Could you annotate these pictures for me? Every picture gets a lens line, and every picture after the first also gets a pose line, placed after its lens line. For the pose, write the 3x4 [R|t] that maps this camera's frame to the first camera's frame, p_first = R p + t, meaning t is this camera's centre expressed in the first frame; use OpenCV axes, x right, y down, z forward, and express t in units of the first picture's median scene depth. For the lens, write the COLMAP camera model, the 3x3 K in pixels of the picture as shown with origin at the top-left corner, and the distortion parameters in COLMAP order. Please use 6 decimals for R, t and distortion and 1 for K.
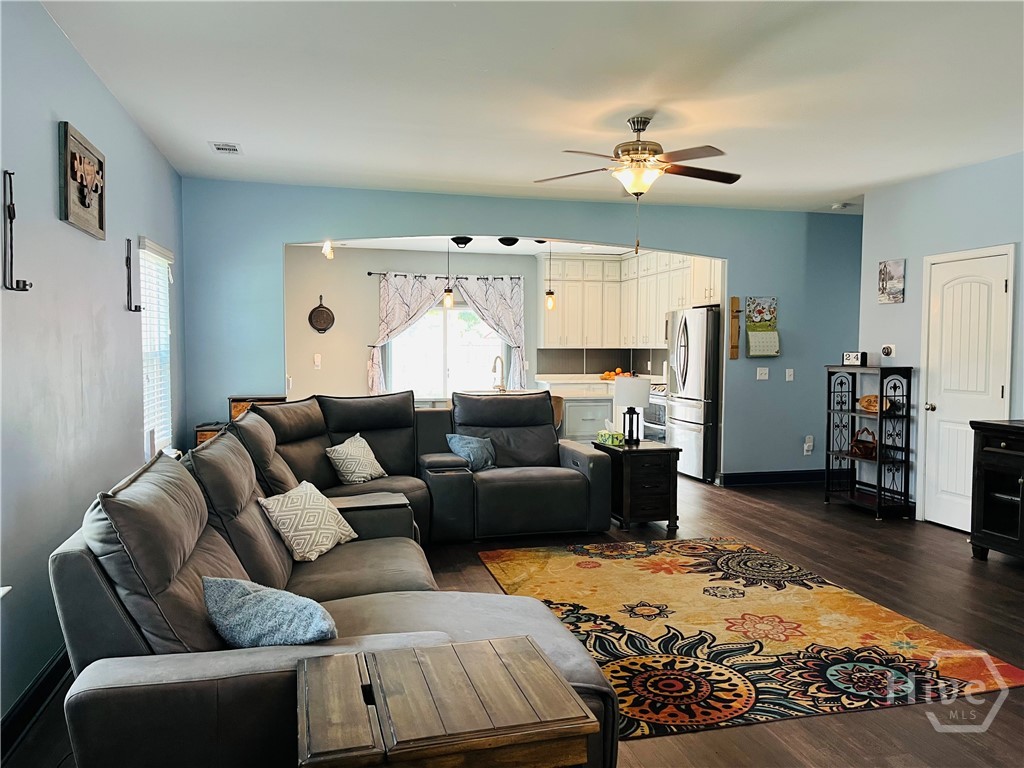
lens RADIAL K [[763.6, 0, 512.0], [0, 763.6, 384.0], [0, 0, 1]] dist [0.053339, -0.001900]
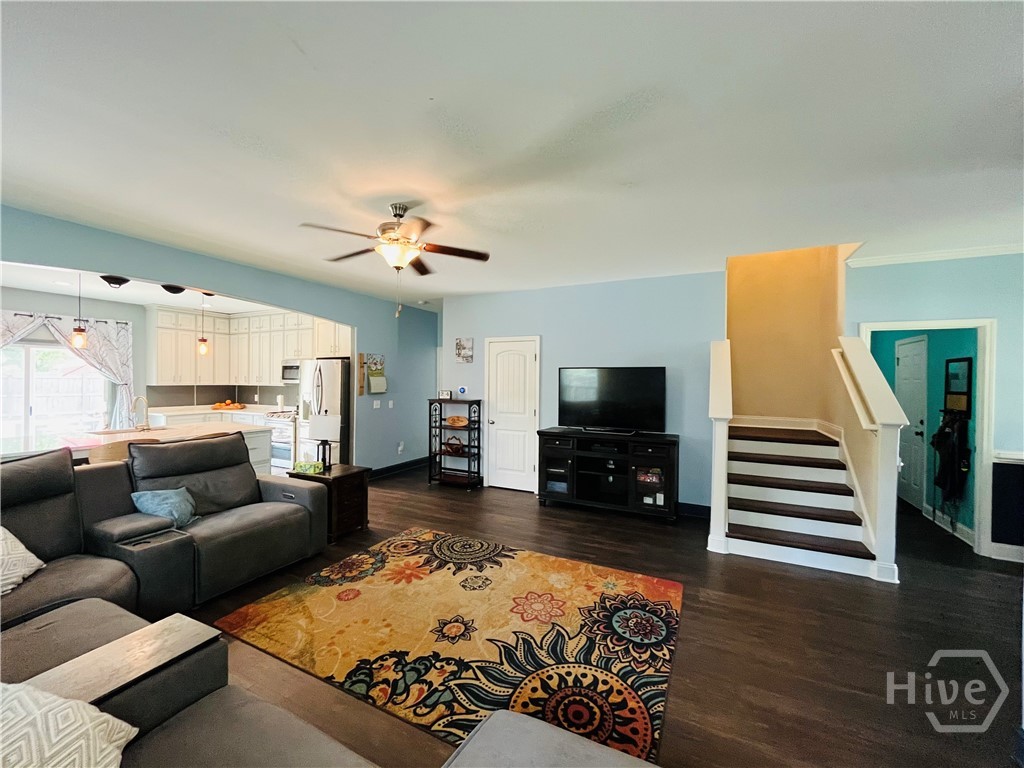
lens RADIAL K [[416.4, 0, 508.5], [0, 416.4, 383.2], [0, 0, 1]] dist [0.000840, -0.000205]
pose [[0.659503, -0.002271, 0.751699, -0.156461], [0.030412, 0.999257, -0.023663, -0.036188], [-0.751087, 0.038467, 0.659082, 0.338220]]
